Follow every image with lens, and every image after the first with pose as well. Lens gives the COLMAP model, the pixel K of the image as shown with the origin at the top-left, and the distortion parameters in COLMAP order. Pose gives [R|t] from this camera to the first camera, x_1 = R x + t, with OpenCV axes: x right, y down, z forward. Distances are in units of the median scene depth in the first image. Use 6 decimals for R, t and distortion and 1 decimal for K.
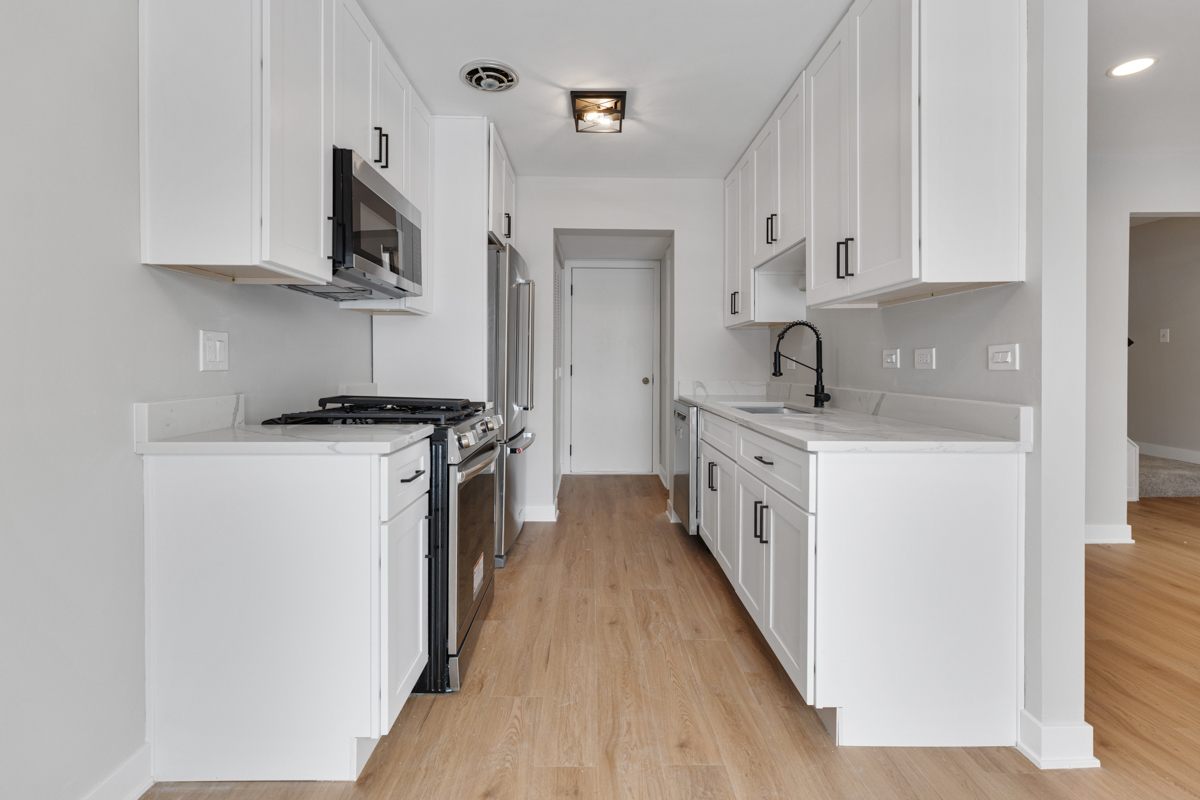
lens RADIAL K [[563.8, 0, 624.6], [0, 563.8, 365.2], [0, 0, 1]] dist [0.005883, 0.000673]
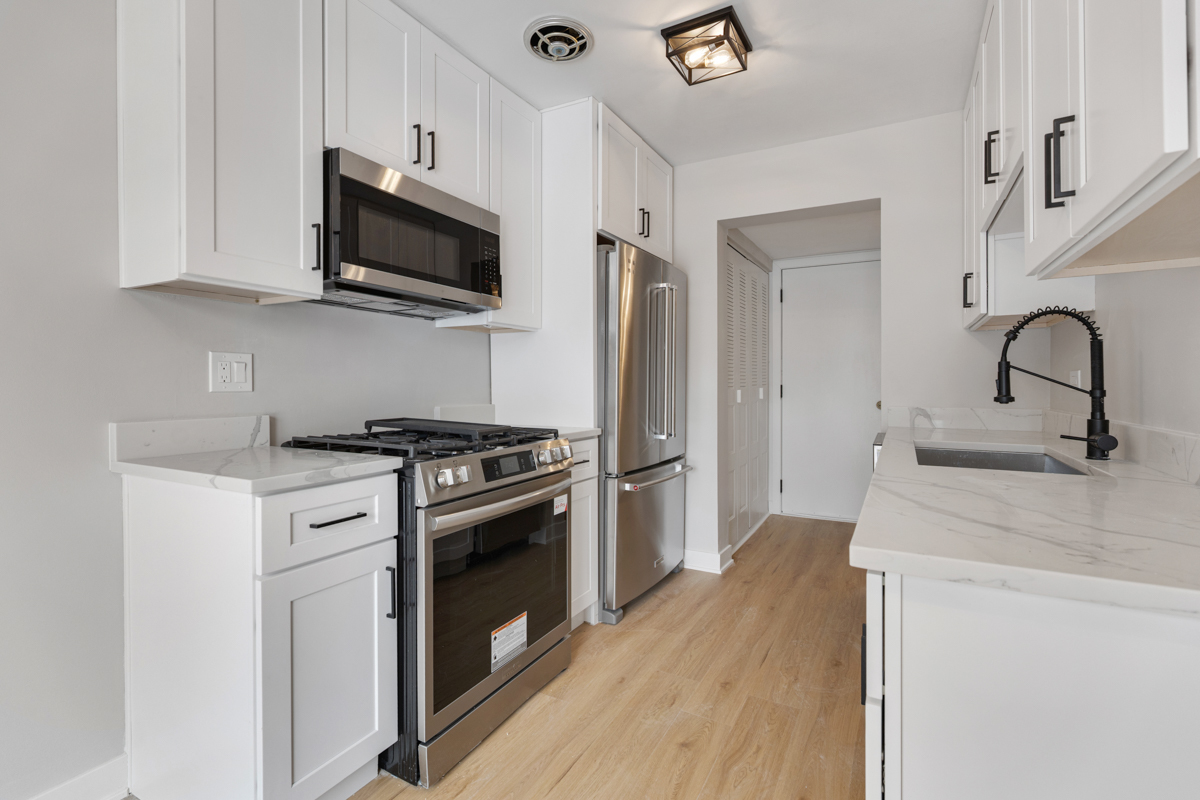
lens RADIAL K [[563.8, 0, 614.9], [0, 563.8, 384.5], [0, 0, 1]] dist [0.005883, 0.000673]
pose [[0.861359, -0.003389, -0.507986, 0.253298], [0.002642, 0.999994, -0.002193, 0.000618], [0.507990, 0.000547, 0.861363, 0.318098]]
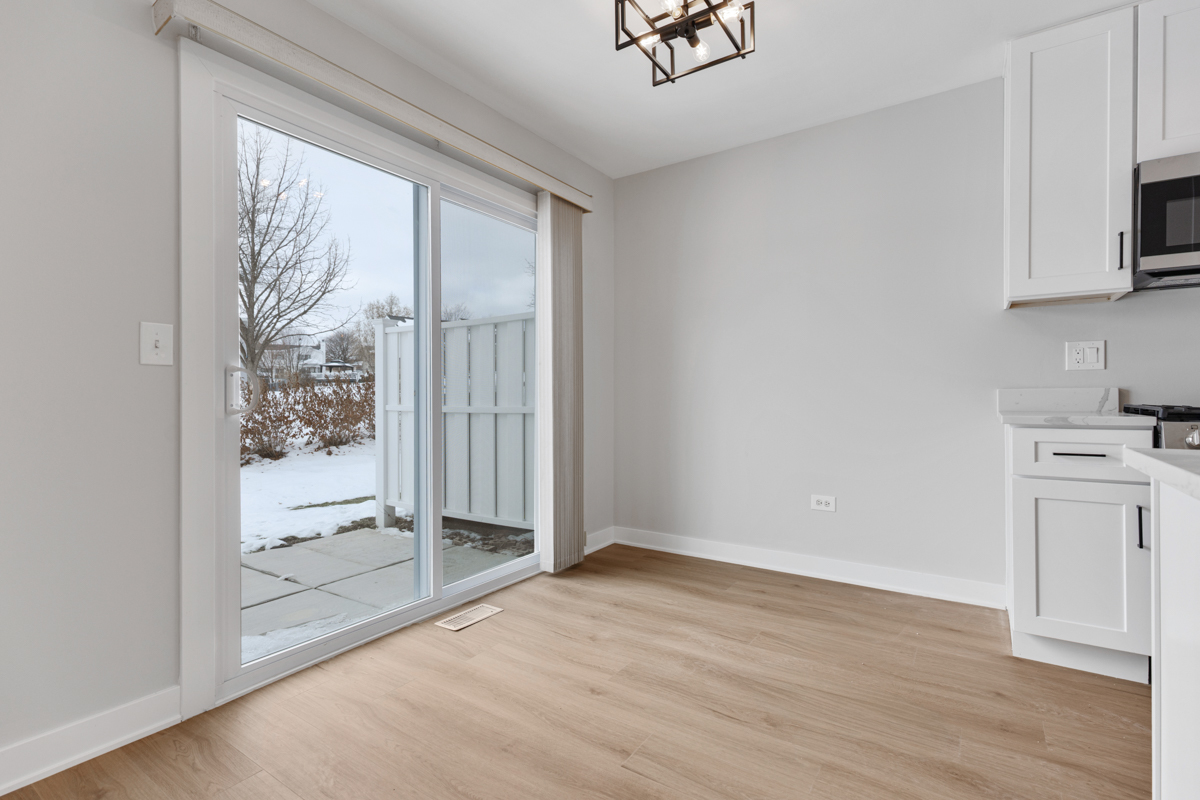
lens RADIAL K [[563.8, 0, 566.9], [0, 563.8, 403.2], [0, 0, 1]] dist [0.005883, 0.000673]
pose [[-0.621488, 0.007813, -0.783385, 0.762646], [0.002548, 0.999965, 0.007951, 0.051218], [0.783419, 0.002945, -0.621486, 0.580379]]
